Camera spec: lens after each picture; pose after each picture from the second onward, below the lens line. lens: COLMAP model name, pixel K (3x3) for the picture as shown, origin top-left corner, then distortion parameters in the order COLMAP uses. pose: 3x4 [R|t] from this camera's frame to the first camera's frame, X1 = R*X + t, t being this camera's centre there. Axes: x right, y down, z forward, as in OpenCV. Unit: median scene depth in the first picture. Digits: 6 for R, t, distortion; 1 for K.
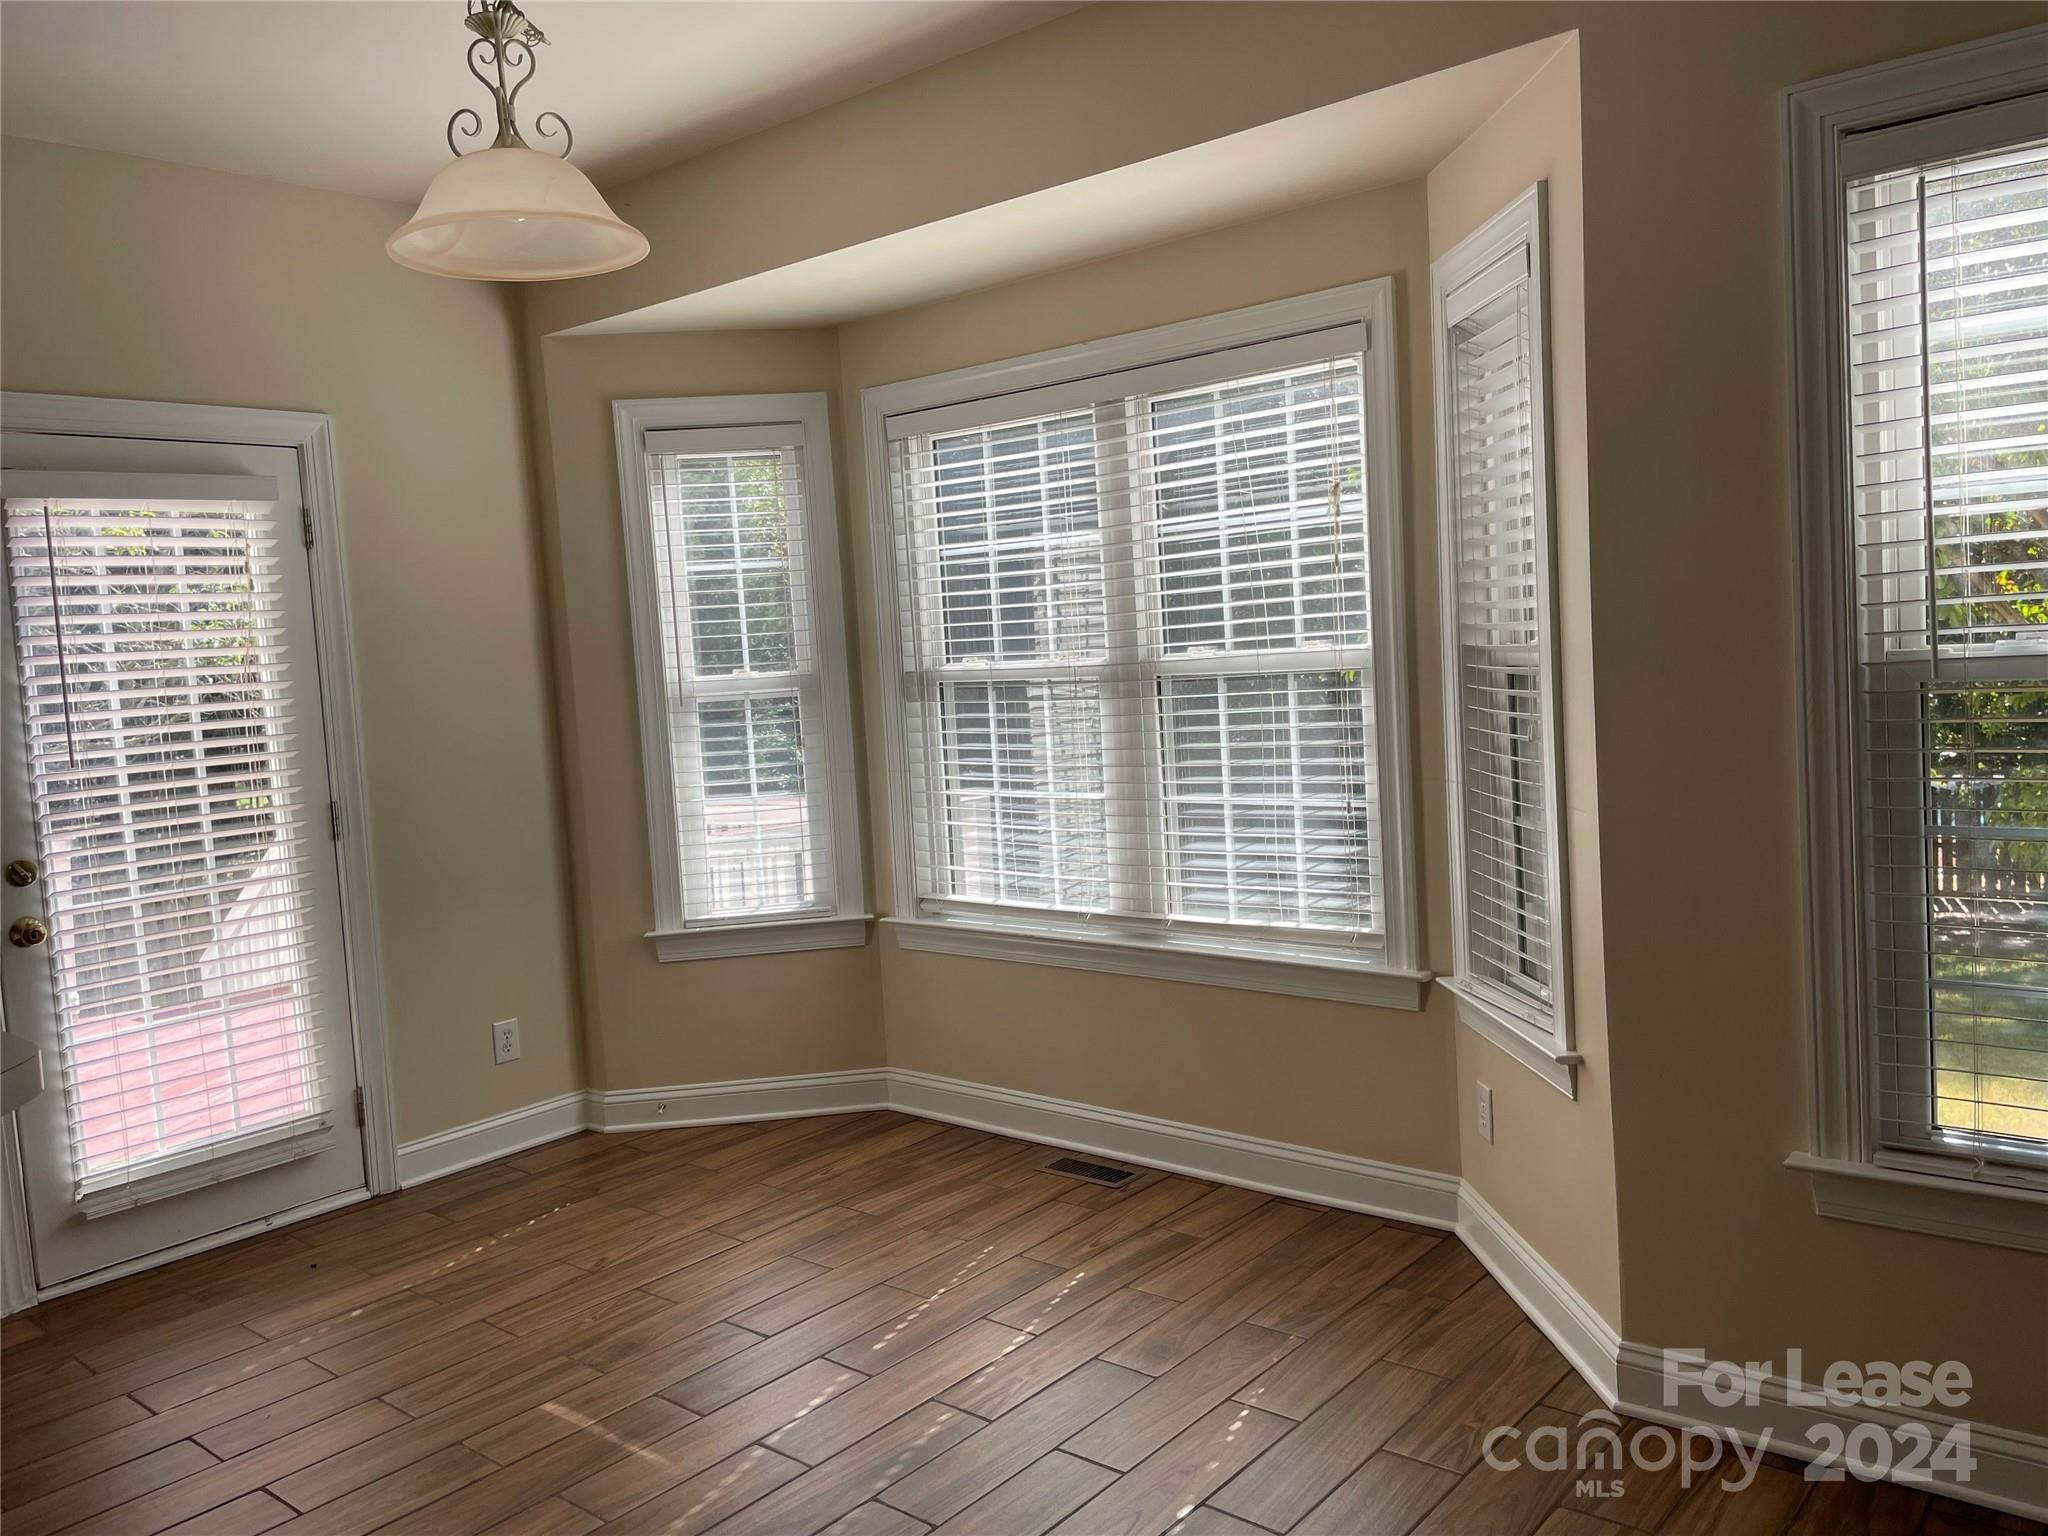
lens RADIAL K [[1563.4, 0, 1052.9], [0, 1563.4, 747.1], [0, 0, 1]] dist [0.101544, -0.137132]
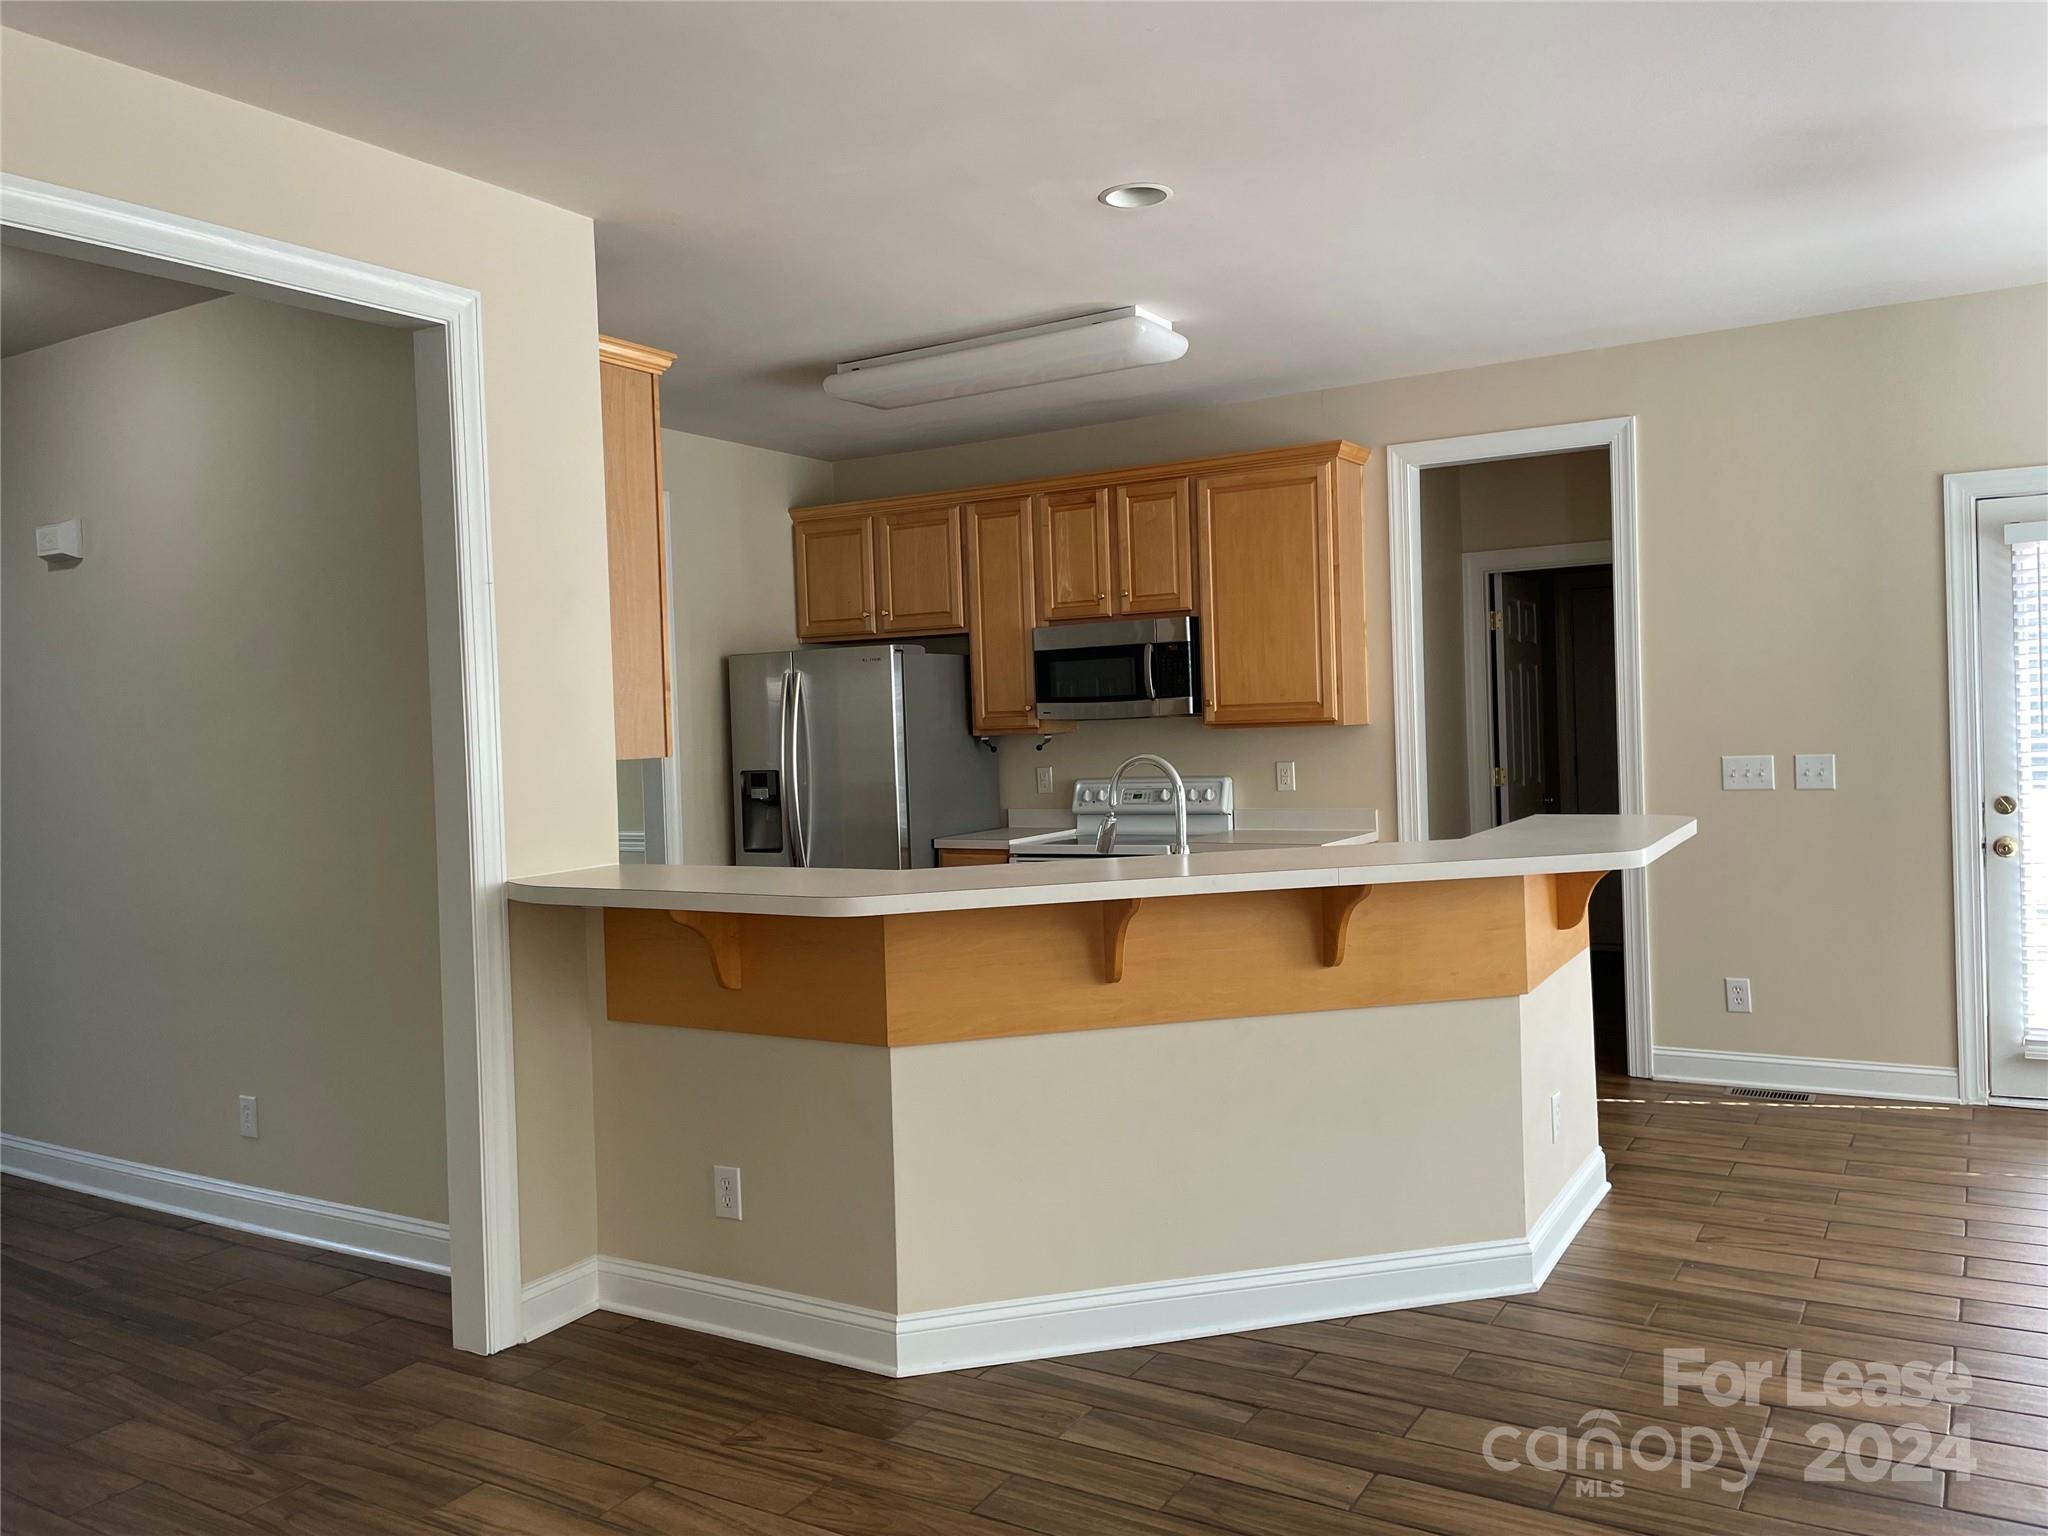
lens RADIAL K [[1563.4, 0, 1052.9], [0, 1563.4, 747.1], [0, 0, 1]] dist [0.101544, -0.137132]
pose [[0.159929, 0.076395, -0.984168, 0.538190], [-0.045345, 0.996517, 0.069985, -0.029743], [0.986087, 0.033434, 0.162836, -0.066883]]
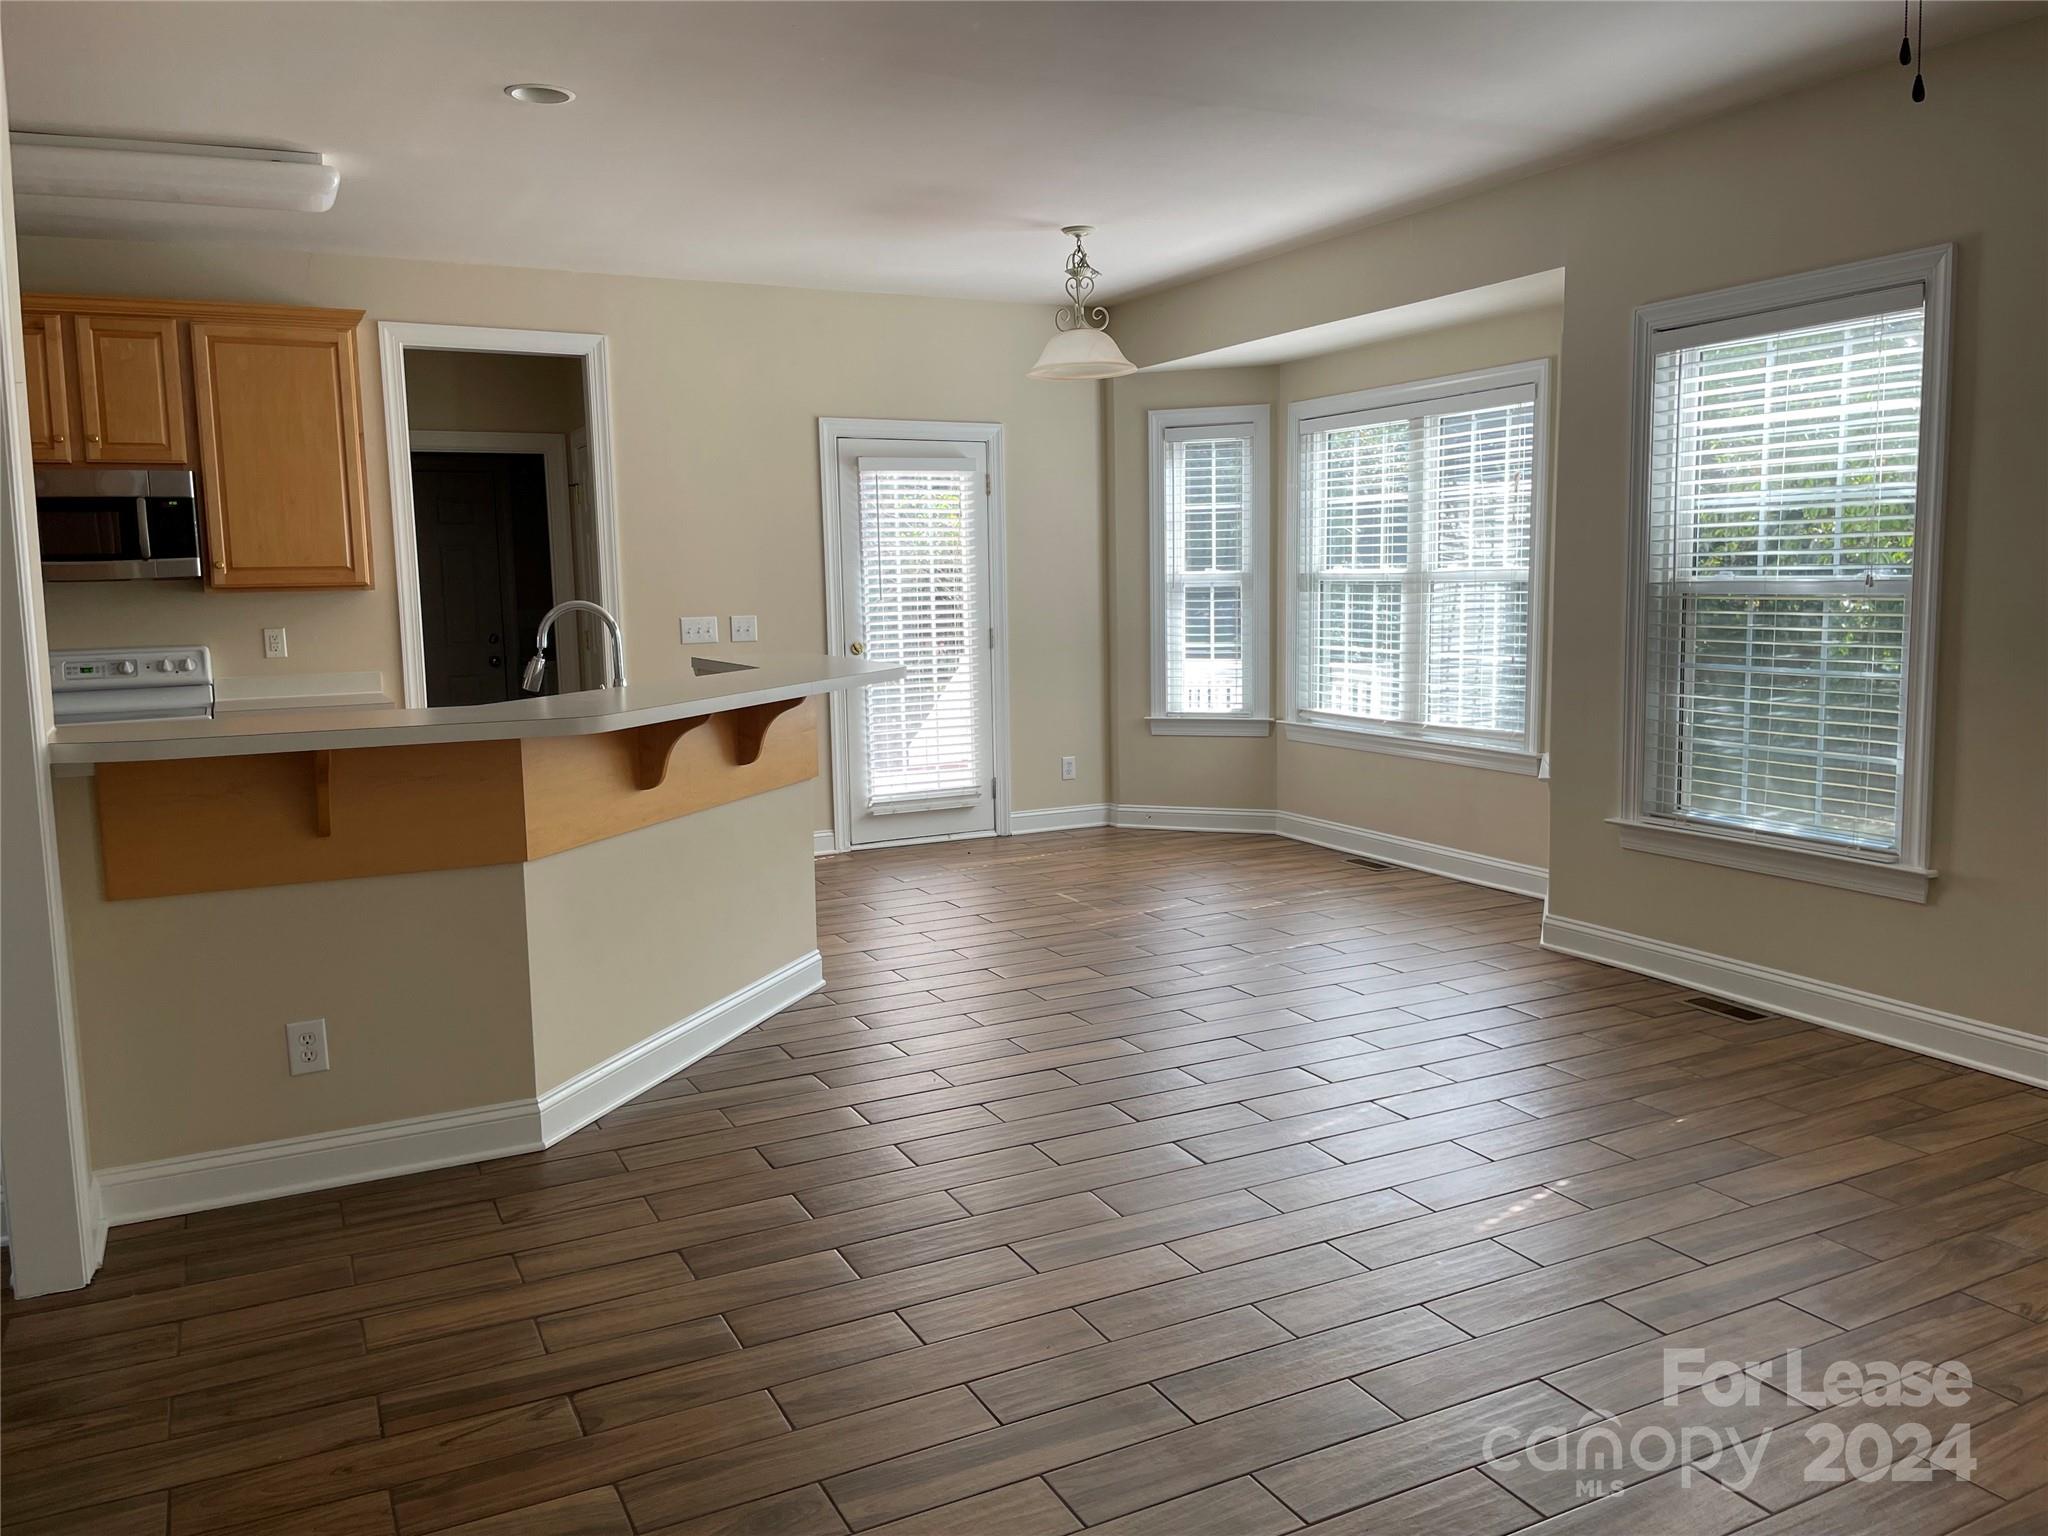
lens RADIAL K [[1563.4, 0, 1052.9], [0, 1563.4, 747.1], [0, 0, 1]] dist [0.101544, -0.137132]
pose [[0.922264, 0.086935, -0.376658, 0.341878], [-0.065278, 0.995415, 0.069912, 0.040489], [0.381009, -0.039890, 0.923710, -0.727969]]
